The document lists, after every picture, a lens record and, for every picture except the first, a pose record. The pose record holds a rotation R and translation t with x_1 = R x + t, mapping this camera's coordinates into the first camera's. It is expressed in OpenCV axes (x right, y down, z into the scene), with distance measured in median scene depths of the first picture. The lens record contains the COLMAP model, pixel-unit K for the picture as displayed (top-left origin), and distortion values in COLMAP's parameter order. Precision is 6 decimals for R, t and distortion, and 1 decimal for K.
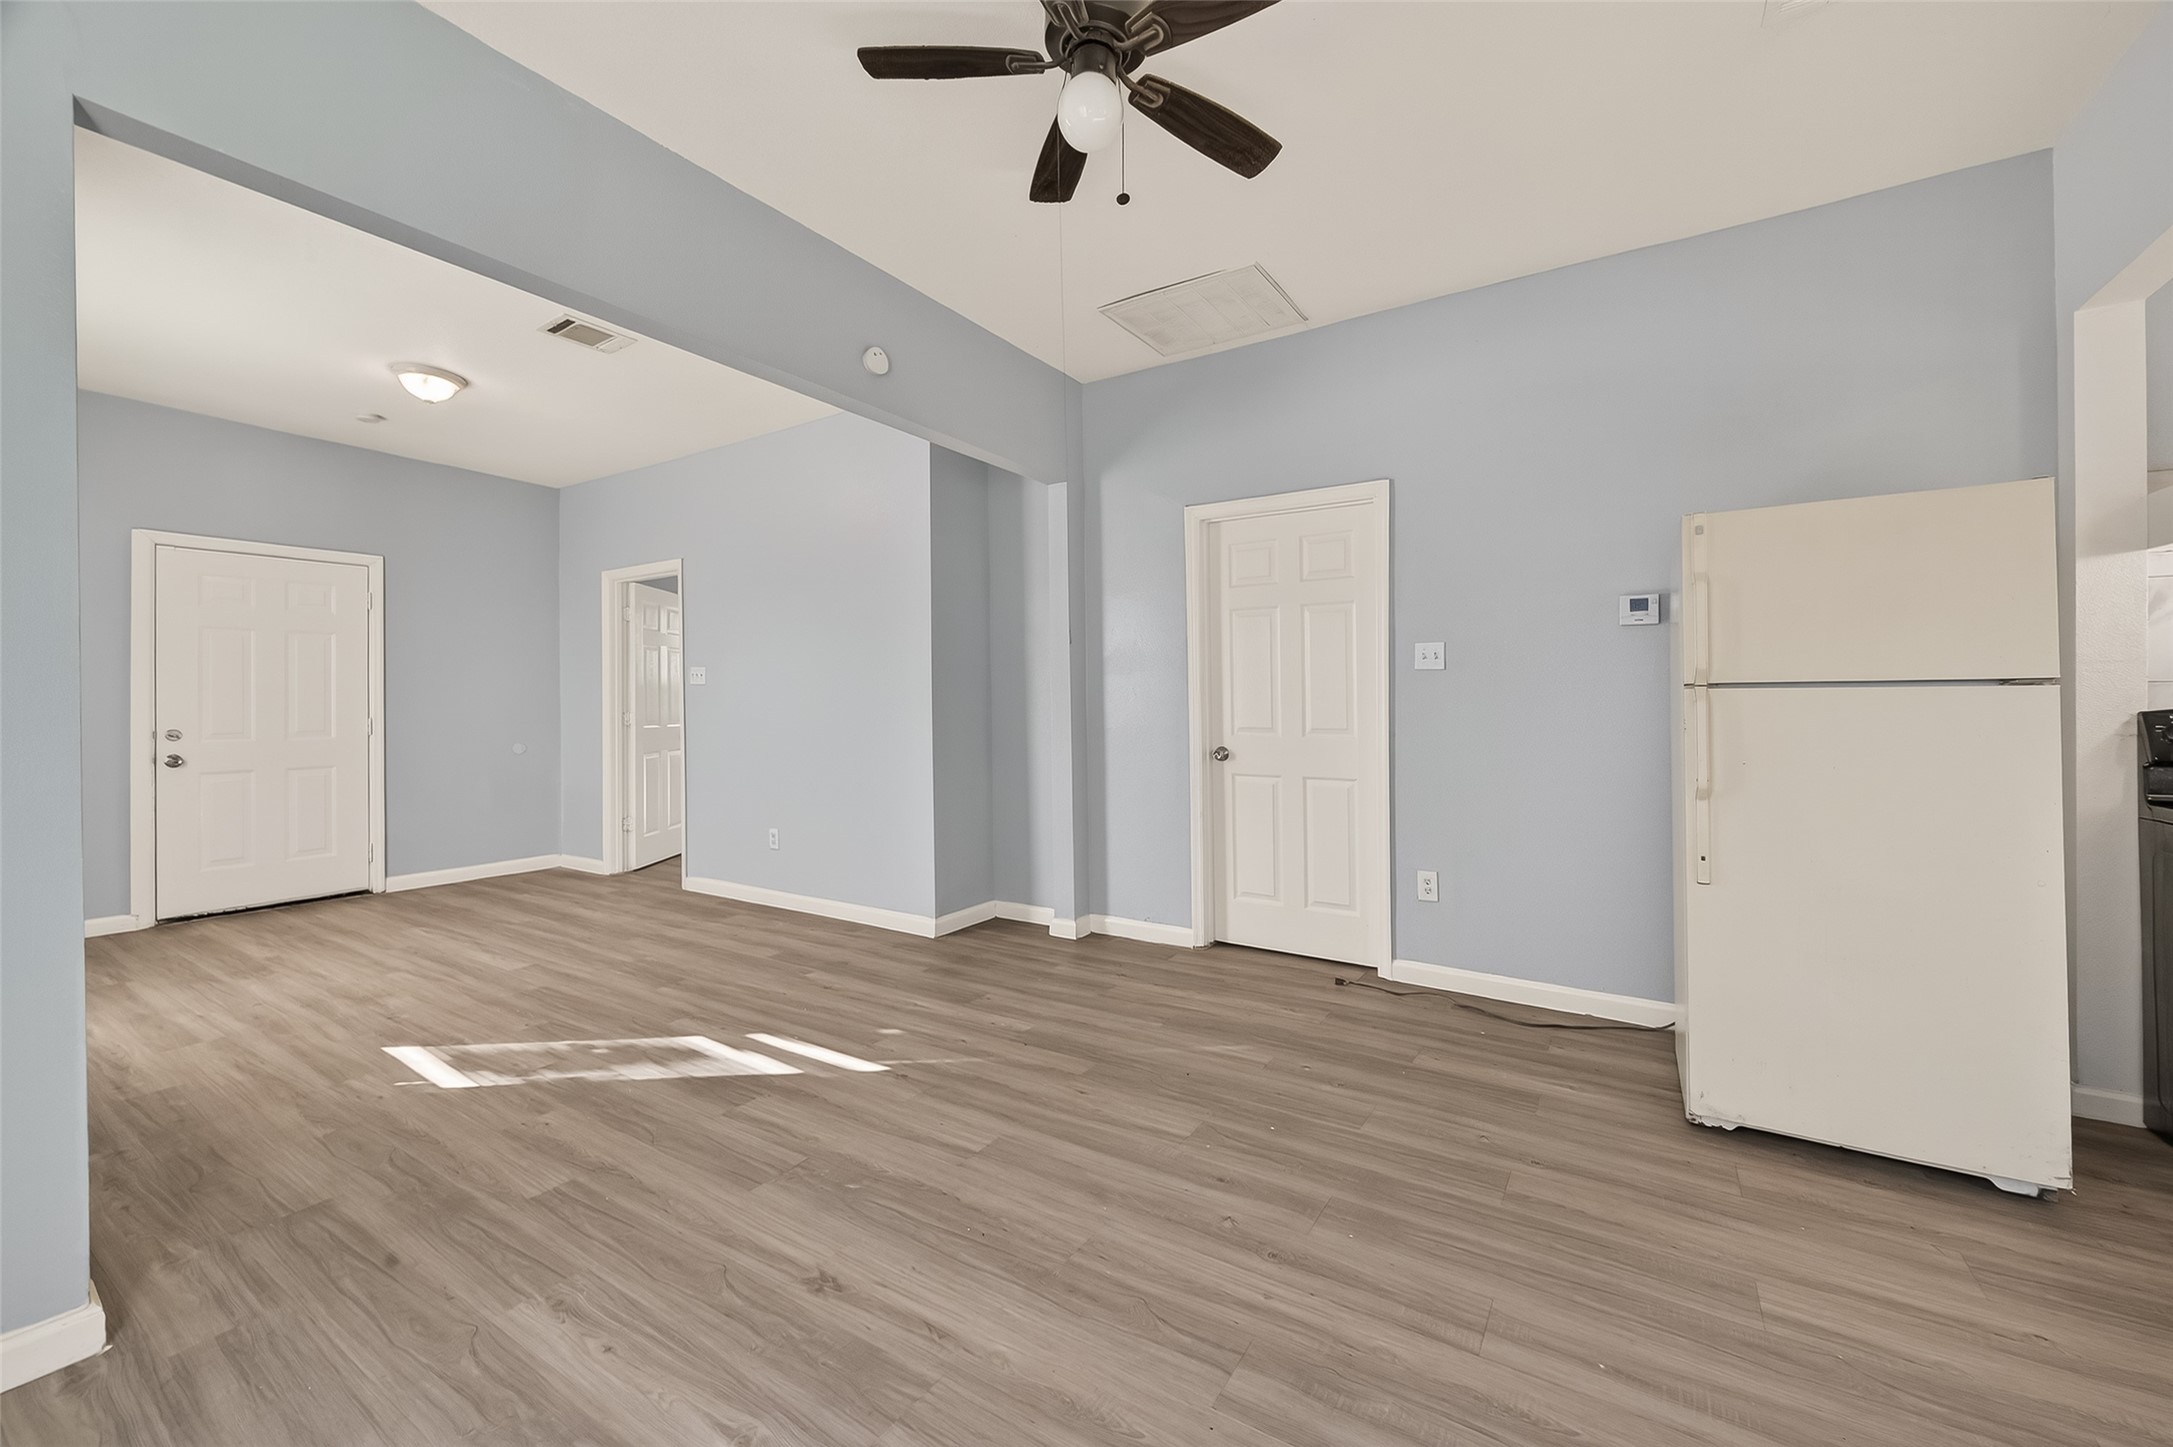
lens RADIAL K [[856.7, 0, 1098.7], [0, 856.7, 733.0], [0, 0, 1]] dist [0.007864, -0.000282]
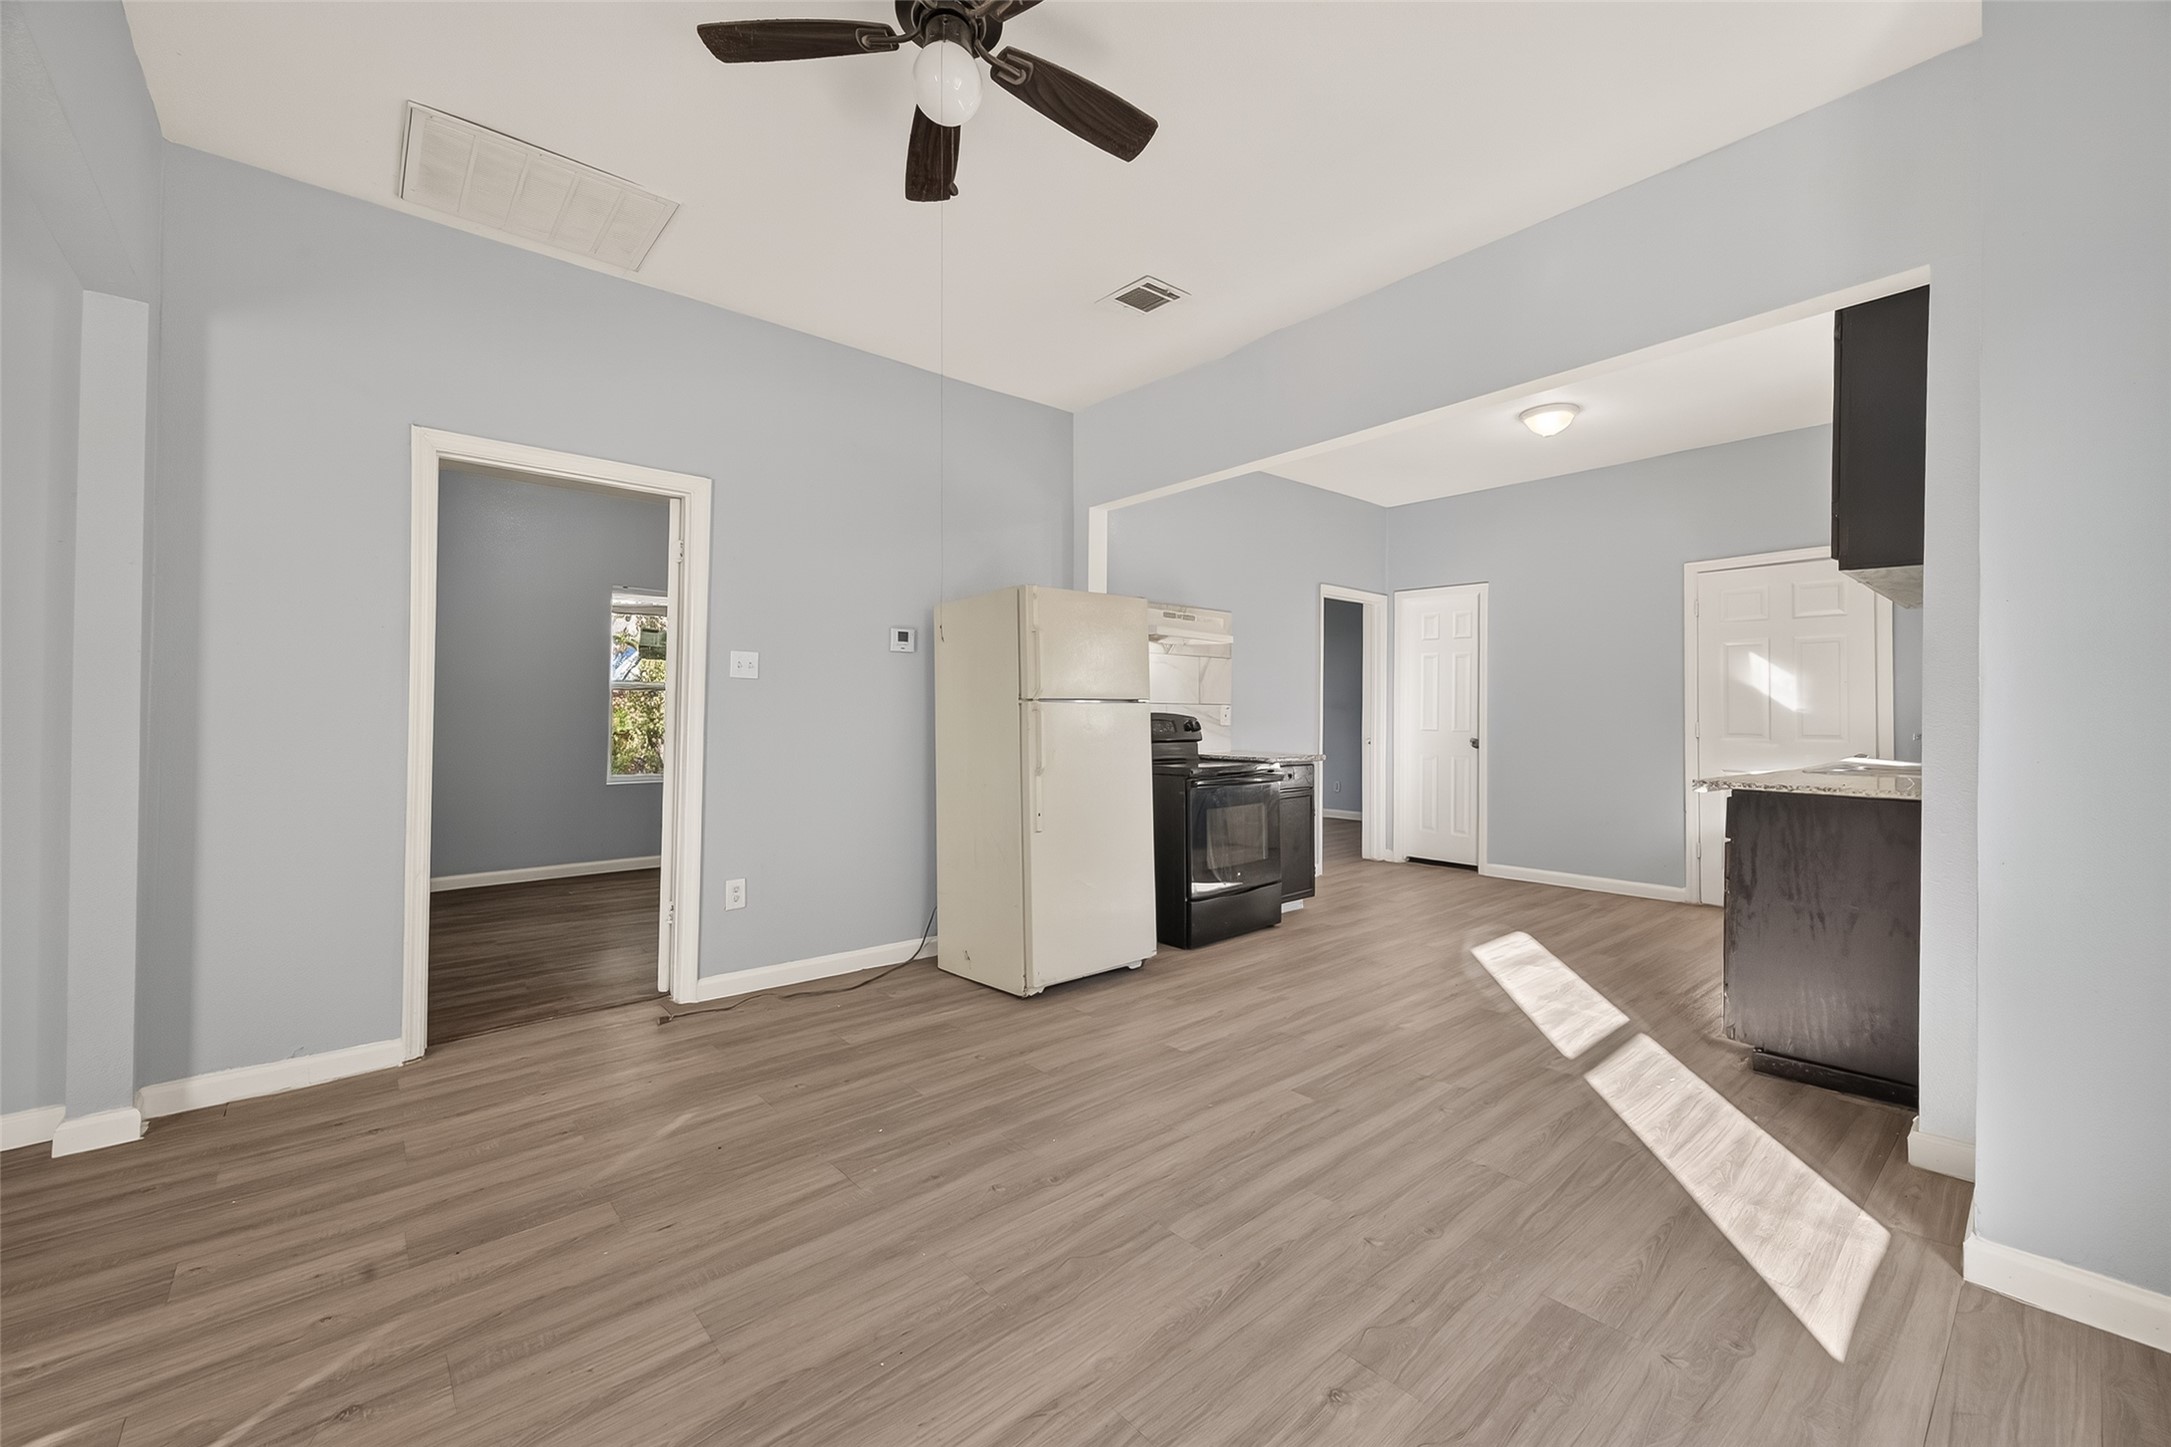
lens RADIAL K [[855.9, 0, 1097.7], [0, 855.9, 733.0], [0, 0, 1]] dist [0.007864, -0.000282]
pose [[0.291321, -0.016428, 0.956484, -0.582878], [0.033764, 0.999406, 0.006882, -0.003052], [-0.956029, 0.030290, 0.291703, 0.386443]]
